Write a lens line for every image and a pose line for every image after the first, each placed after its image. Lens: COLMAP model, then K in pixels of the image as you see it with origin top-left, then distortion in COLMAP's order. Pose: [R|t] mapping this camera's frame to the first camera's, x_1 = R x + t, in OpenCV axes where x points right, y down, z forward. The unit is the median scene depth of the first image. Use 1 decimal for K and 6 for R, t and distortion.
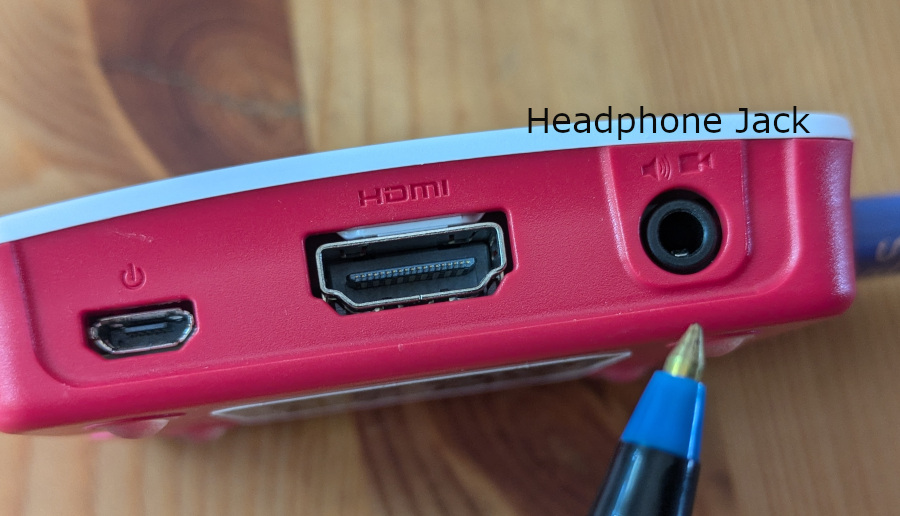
lens RADIAL K [[611.8, 0, 450.0], [0, 611.8, 258.0], [0, 0, 1]] dist [-0.000799, -0.002319]
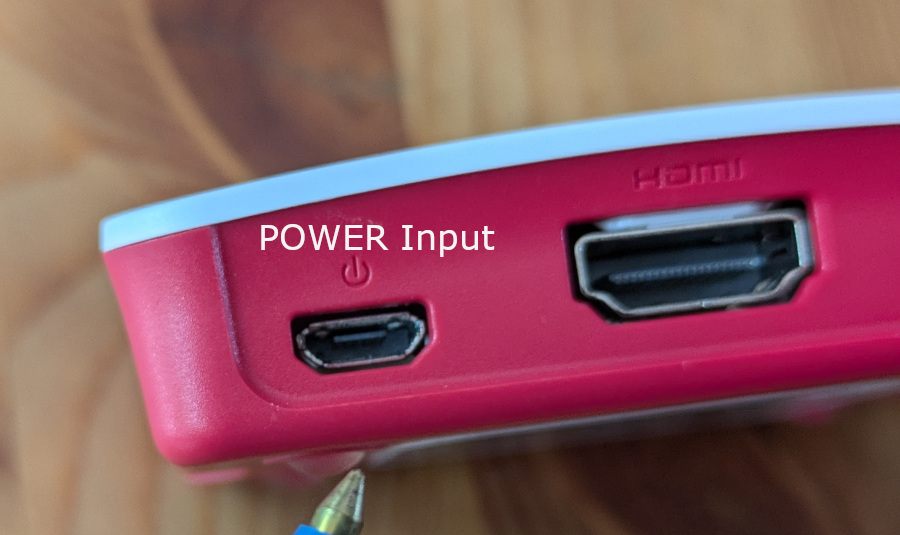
lens RADIAL K [[737.1, 0, 449.6], [0, 737.1, 279.2], [0, 0, 1]] dist [-0.006154, -0.002271]
pose [[0.999874, 0.015844, -0.000944, -0.381314], [-0.015850, 0.999851, -0.006845, 0.043401], [0.000836, 0.006859, 0.999976, 0.029581]]
